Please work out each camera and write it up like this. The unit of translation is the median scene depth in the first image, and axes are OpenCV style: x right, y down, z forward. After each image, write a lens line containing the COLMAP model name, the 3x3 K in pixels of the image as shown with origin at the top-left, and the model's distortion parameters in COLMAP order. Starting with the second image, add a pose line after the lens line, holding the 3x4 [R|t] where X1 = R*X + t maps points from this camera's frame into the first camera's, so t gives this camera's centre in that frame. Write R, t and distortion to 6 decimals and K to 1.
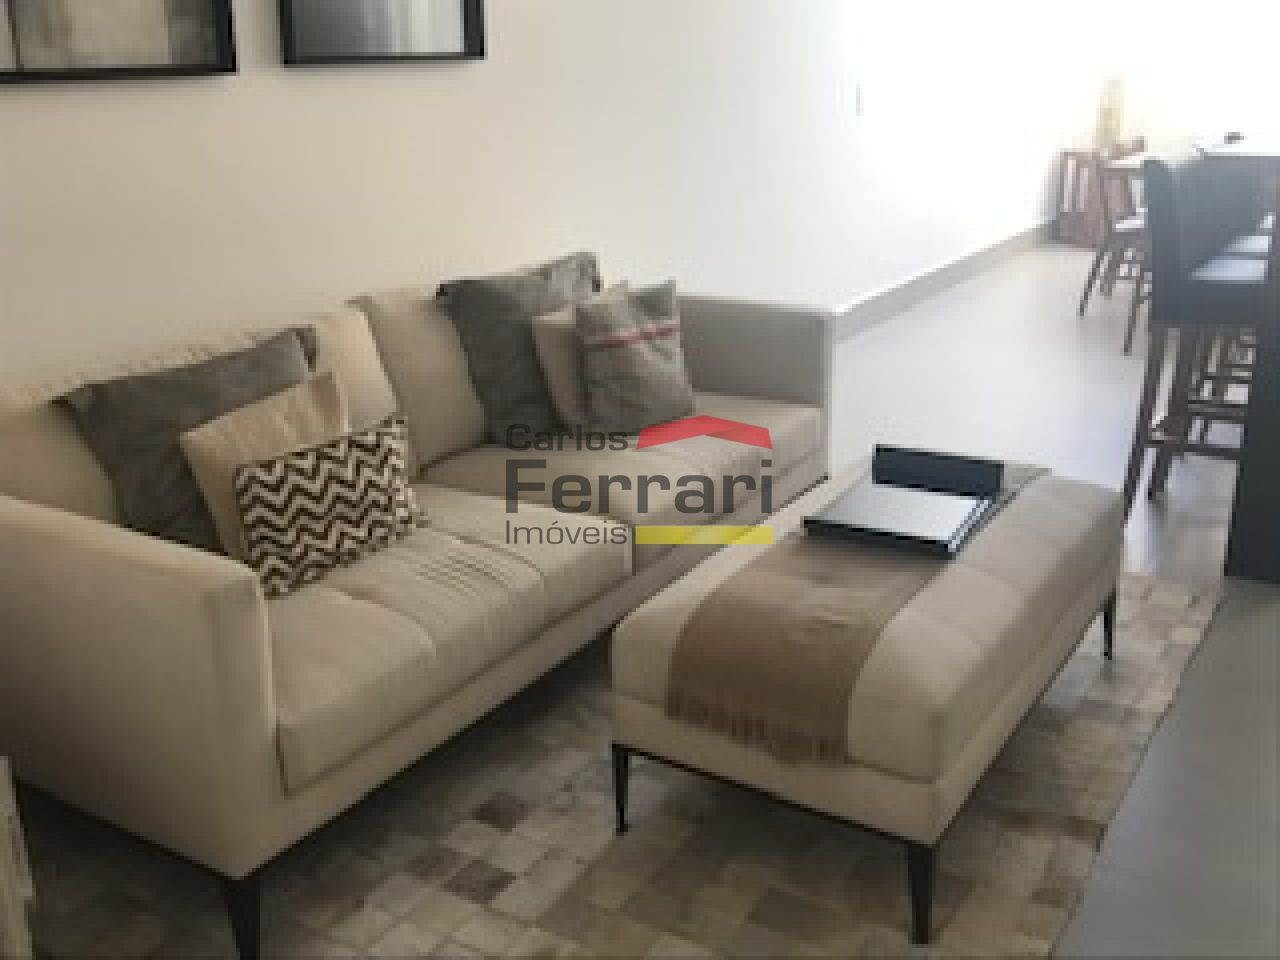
lens RADIAL K [[1269.5, 0, 672.0], [0, 1269.5, 478.5], [0, 0, 1]] dist [0.009180, -0.009273]
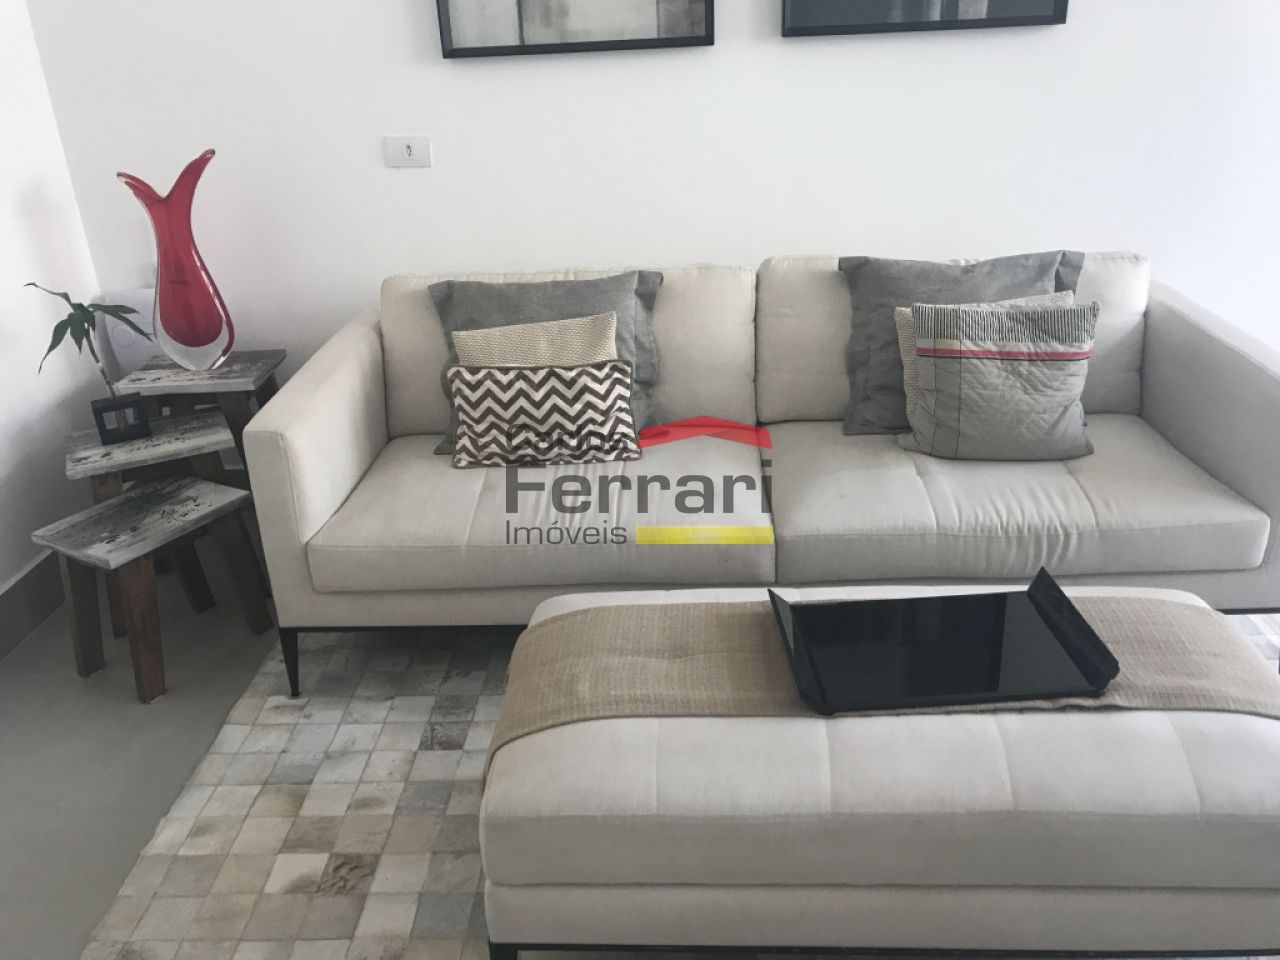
lens RADIAL K [[1063.4, 0, 640.0], [0, 1063.4, 480.0], [0, 0, 1]] dist [0.062653, -0.012568]
pose [[0.503806, 0.340213, -0.793999, 0.605868], [-0.250286, 0.937238, 0.242777, -0.190651], [0.826762, 0.076414, 0.557337, 0.485818]]
